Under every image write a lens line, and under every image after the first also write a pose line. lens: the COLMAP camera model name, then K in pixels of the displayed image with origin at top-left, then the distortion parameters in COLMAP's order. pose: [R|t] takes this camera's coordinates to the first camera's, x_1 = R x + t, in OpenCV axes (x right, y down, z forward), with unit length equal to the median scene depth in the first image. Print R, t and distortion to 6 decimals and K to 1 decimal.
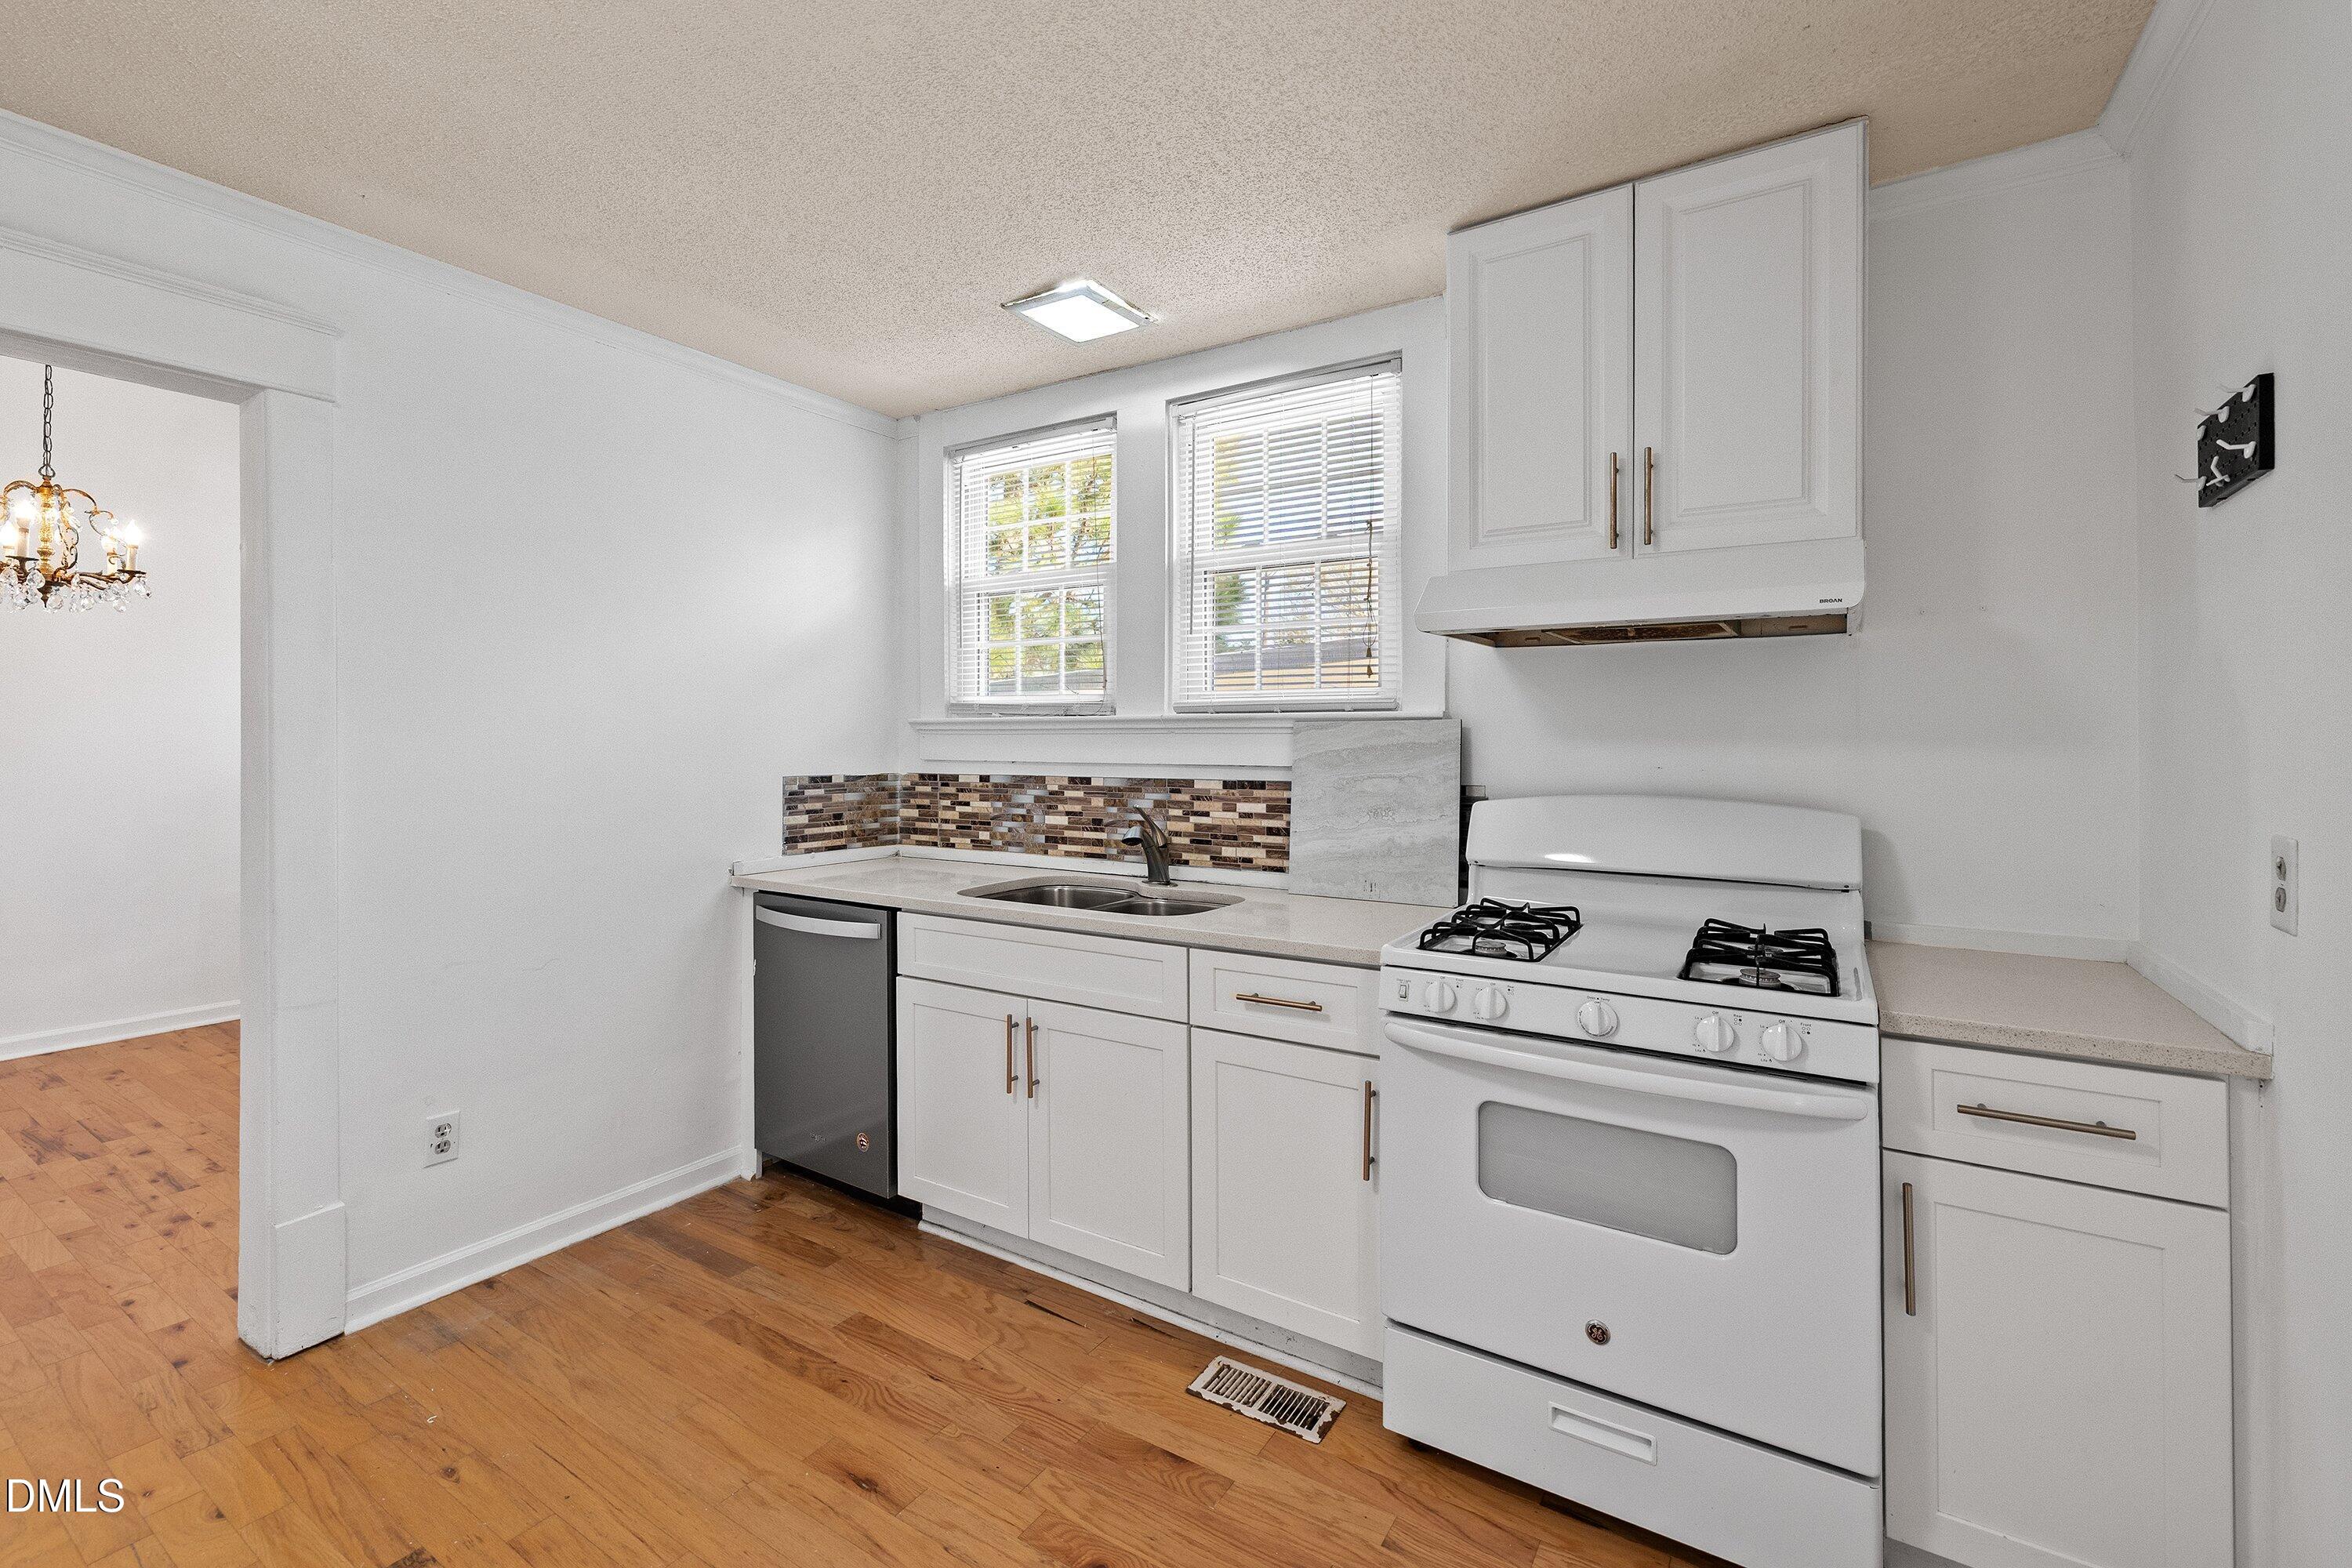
lens RADIAL K [[995.5, 0, 1184.4], [0, 995.5, 761.2], [0, 0, 1]] dist [-0.000153, 0.000123]
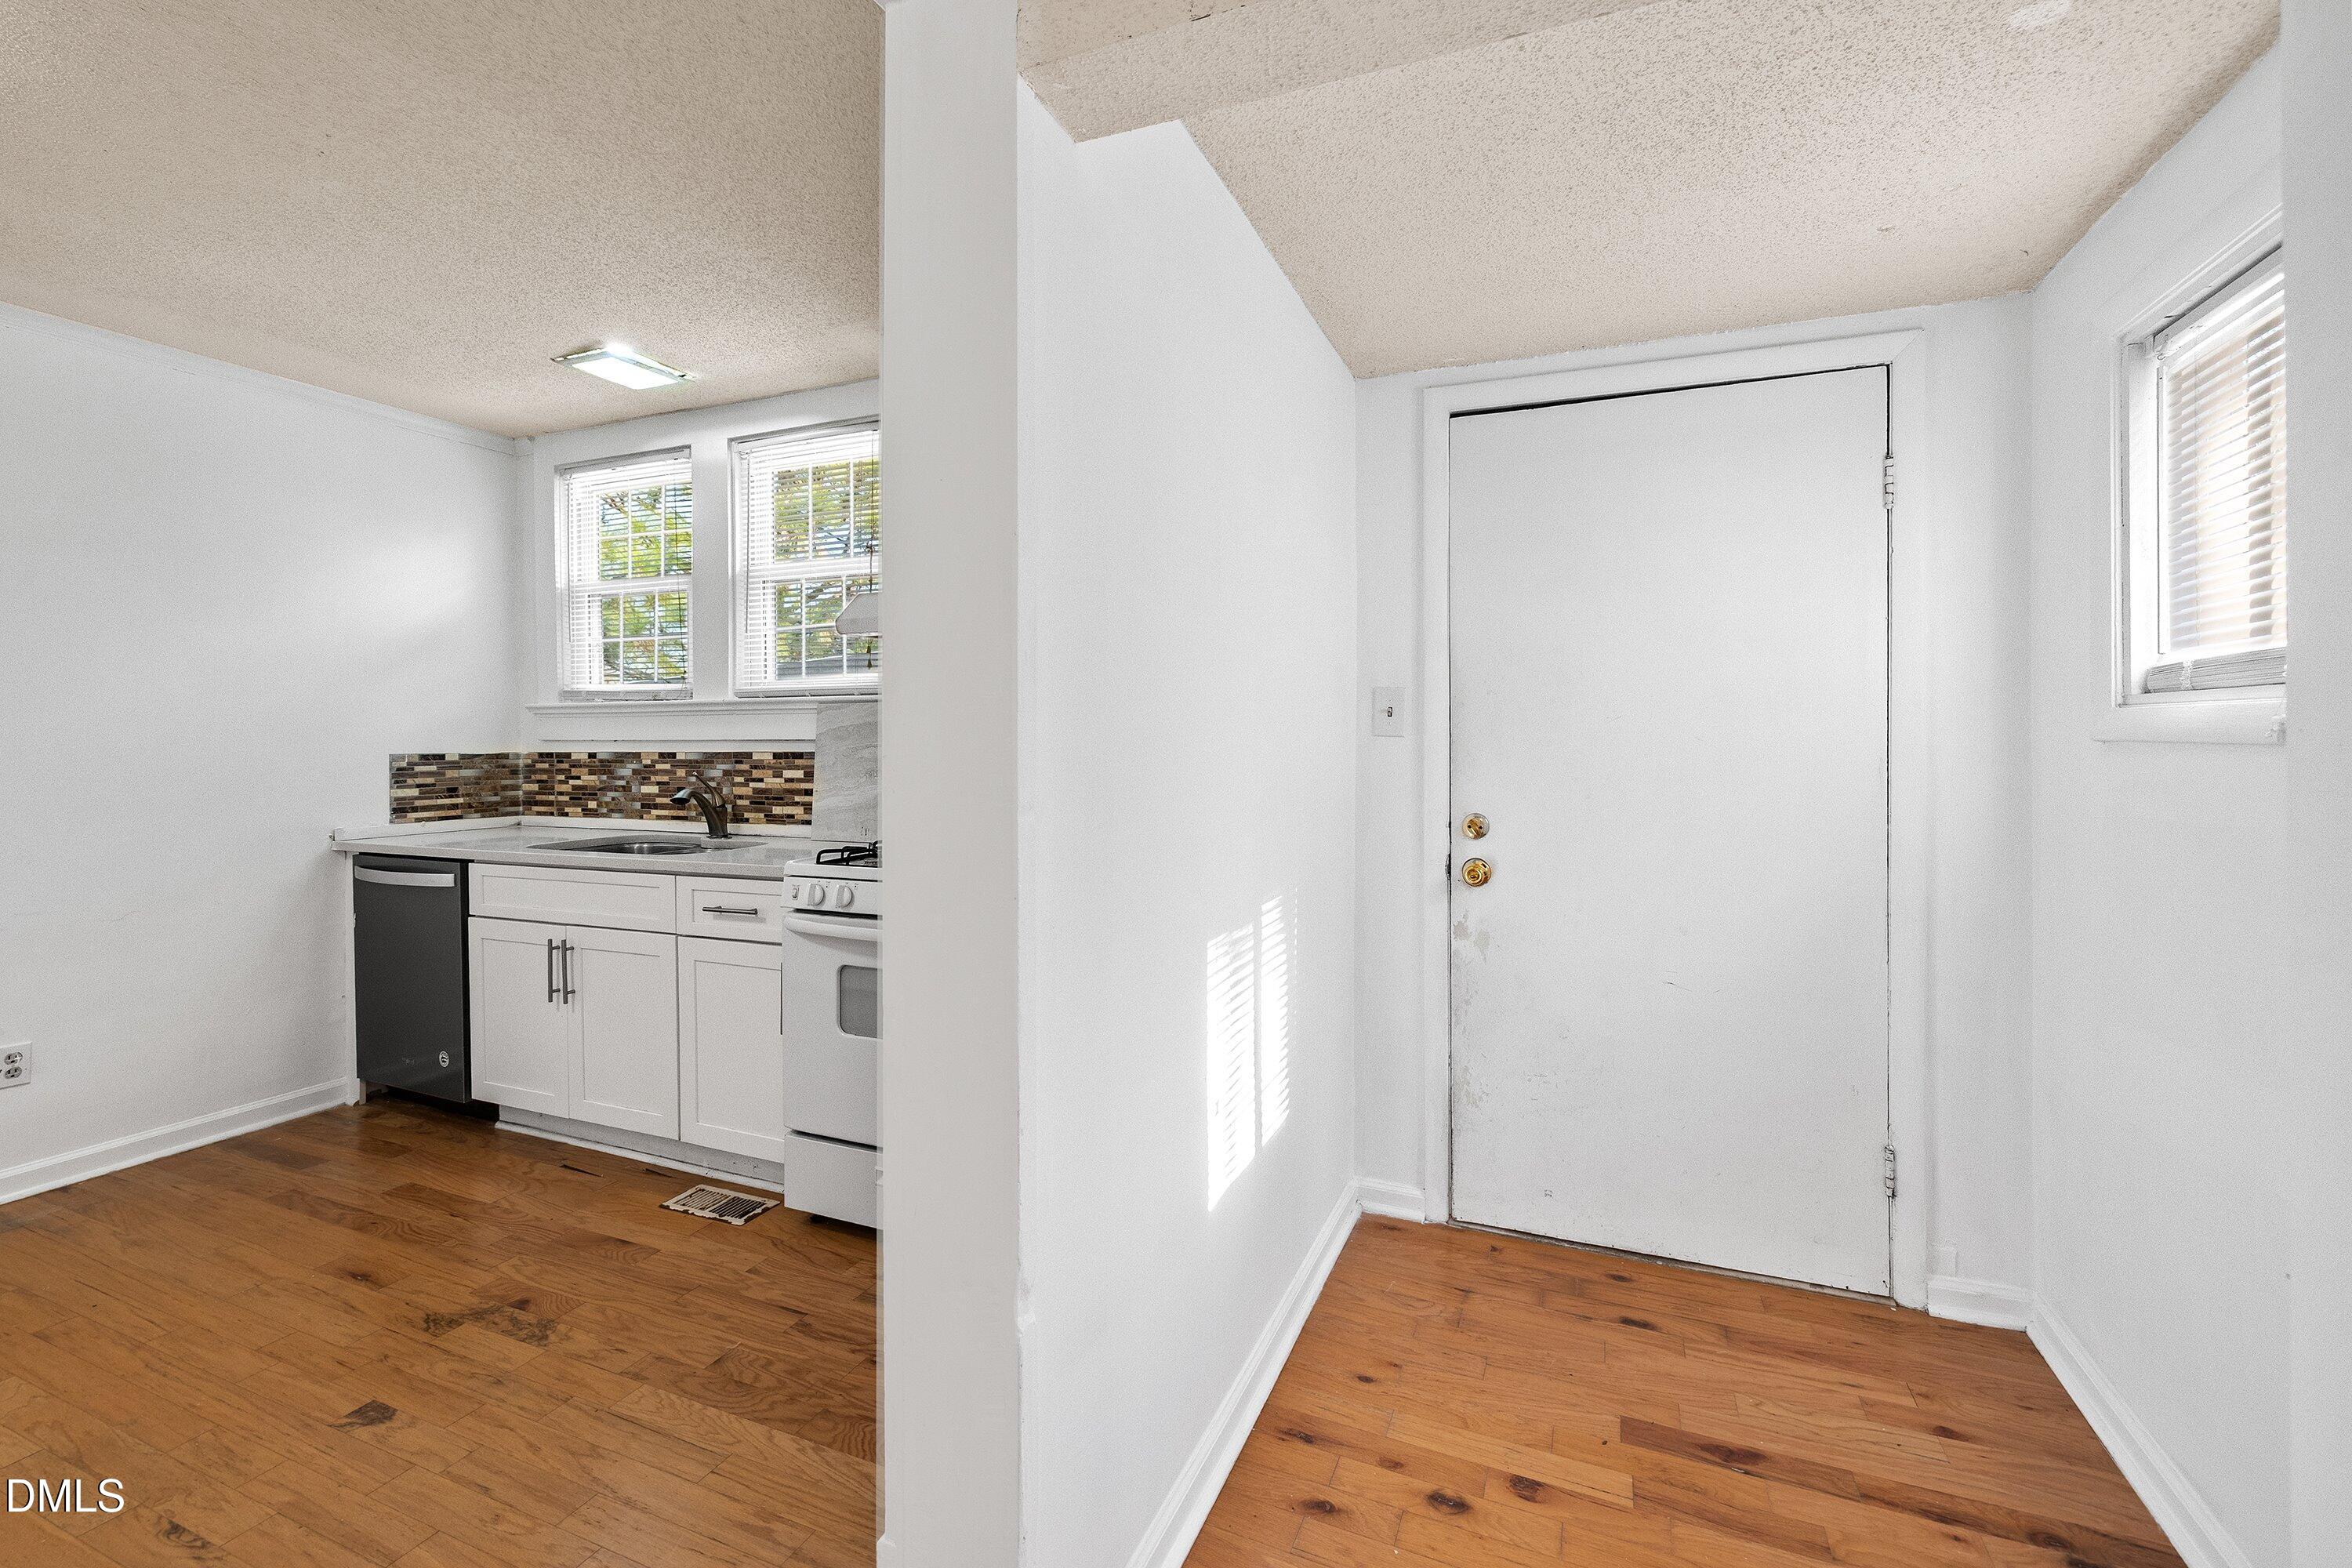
lens RADIAL K [[984.5, 0, 1174.6], [0, 984.5, 765.0], [0, 0, 1]] dist [-0.000059, -0.000165]
pose [[0.986666, -0.010167, 0.162442, 0.332583], [0.008776, 0.999918, 0.009283, 0.028204], [-0.162524, -0.007734, 0.986674, -0.281500]]
